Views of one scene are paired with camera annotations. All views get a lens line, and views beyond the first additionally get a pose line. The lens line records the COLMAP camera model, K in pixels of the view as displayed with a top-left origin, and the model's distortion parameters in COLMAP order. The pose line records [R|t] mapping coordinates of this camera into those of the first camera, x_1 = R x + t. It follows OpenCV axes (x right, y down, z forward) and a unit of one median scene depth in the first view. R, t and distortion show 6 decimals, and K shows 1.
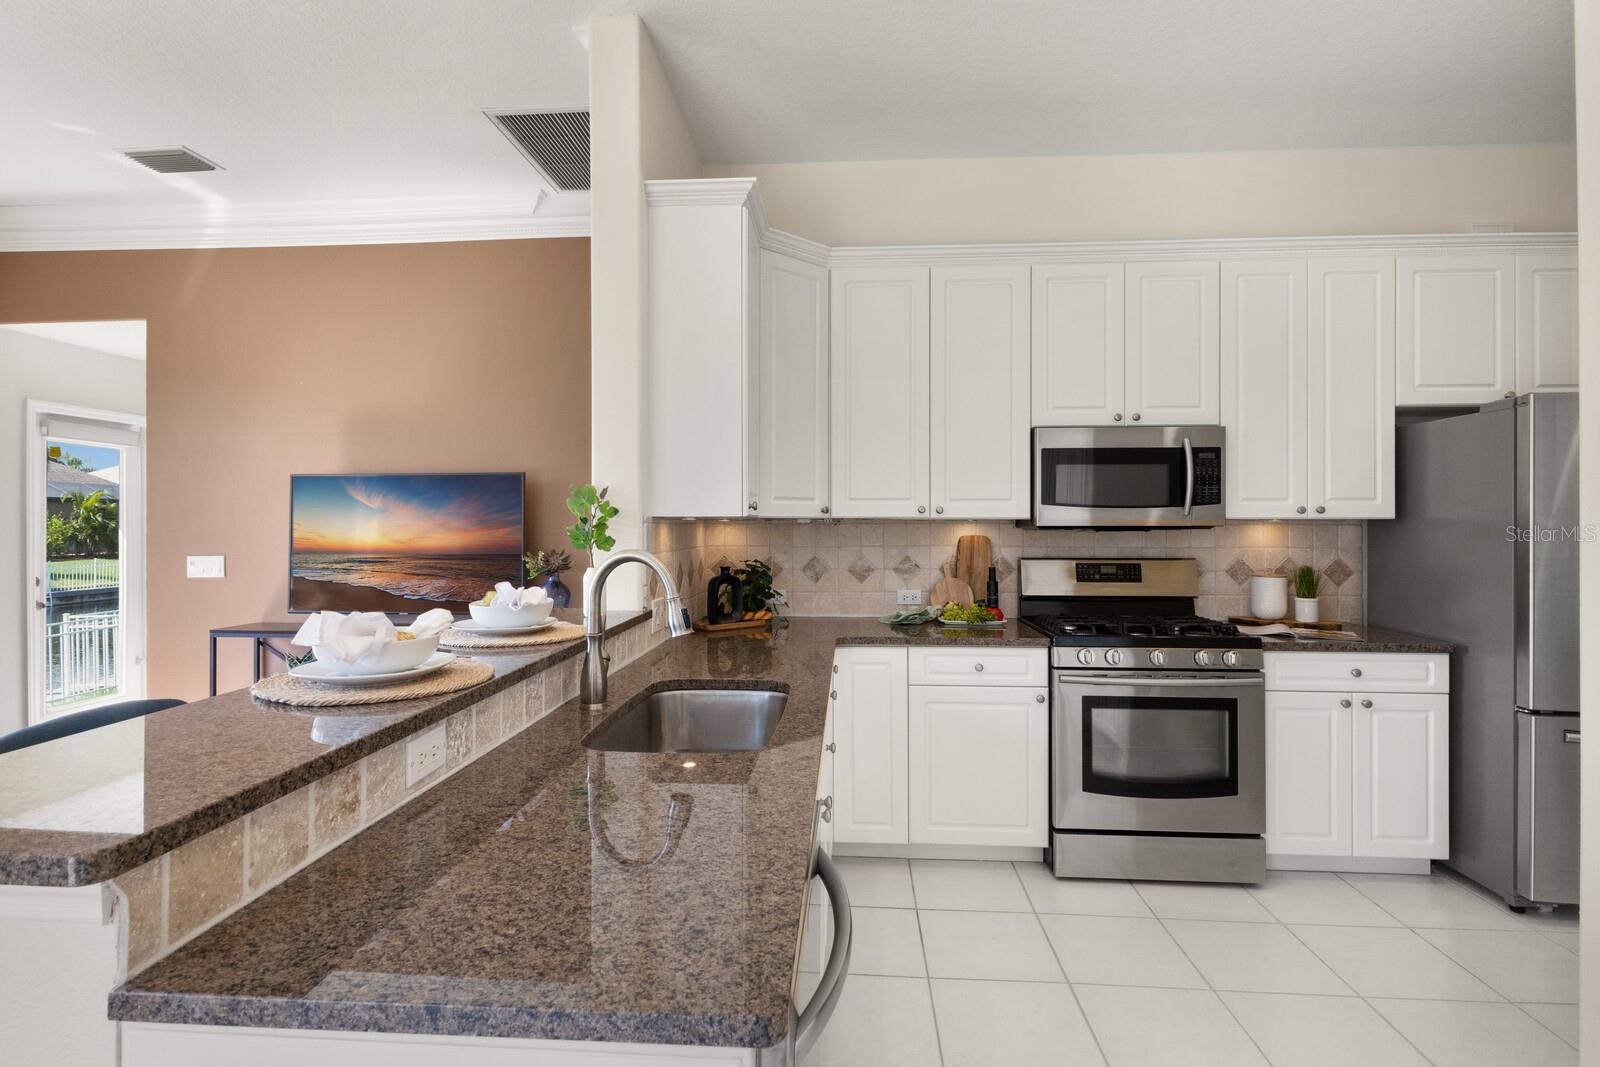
lens RADIAL K [[760.8, 0, 801.7], [0, 760.8, 516.3], [0, 0, 1]] dist [0.001737, -0.000343]
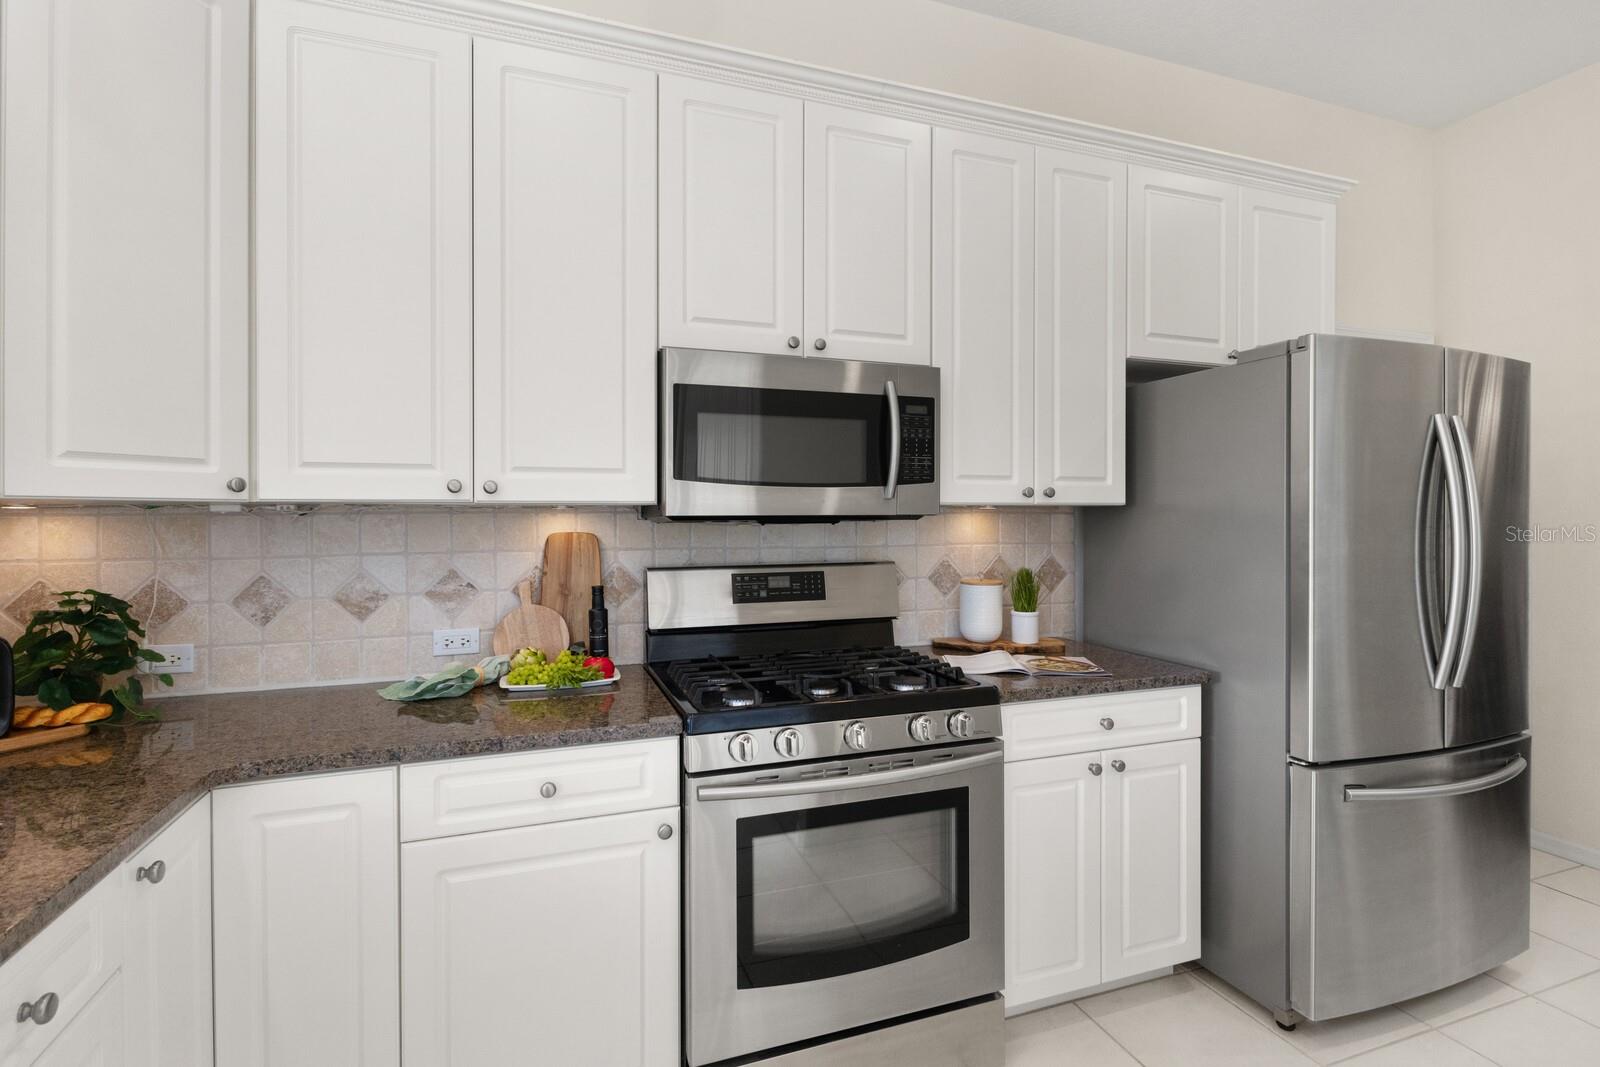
lens RADIAL K [[760.8, 0, 801.7], [0, 760.8, 516.3], [0, 0, 1]] dist [0.001737, -0.000343]
pose [[0.914634, -0.003755, 0.404265, 0.163622], [-0.000983, 0.999933, 0.011512, 0.005933], [-0.404281, -0.010926, 0.914570, 0.412649]]
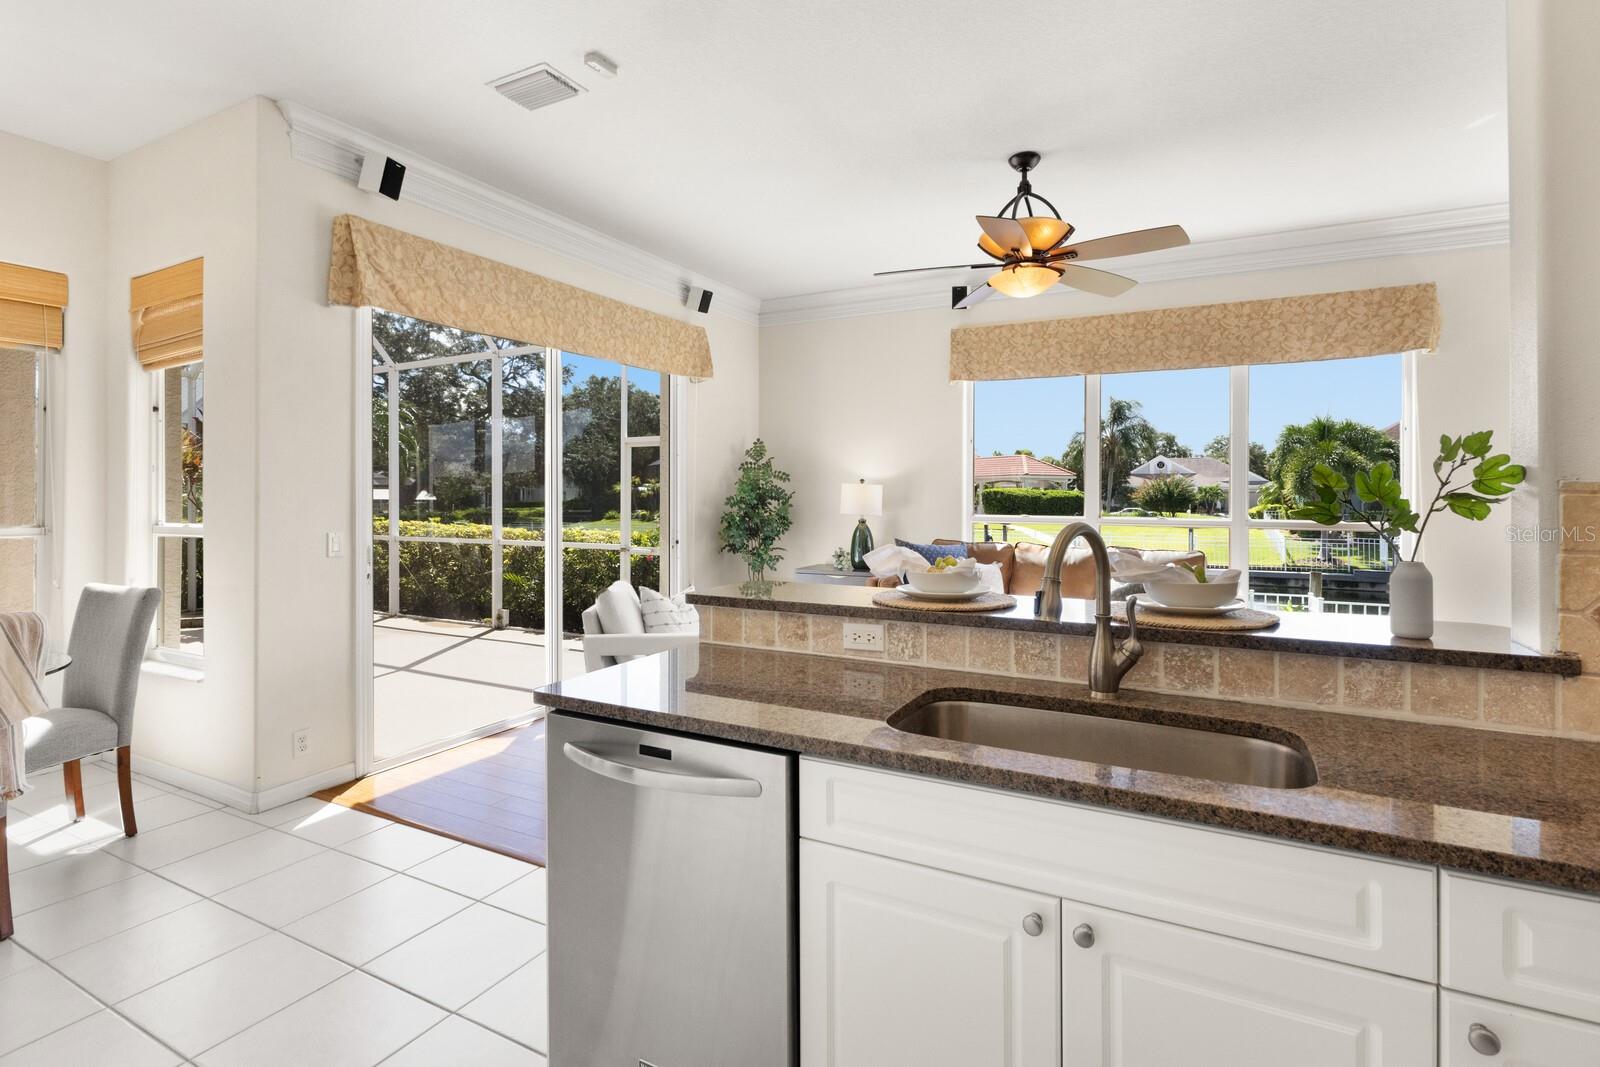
lens RADIAL K [[762.6, 0, 803.9], [0, 762.6, 485.9], [0, 0, 1]] dist [0.001440, -0.000053]
pose [[-0.401743, -0.014776, -0.915633, 0.393555], [0.005723, 0.999810, -0.018646, 0.008768], [0.915734, -0.012731, -0.401582, 0.583245]]
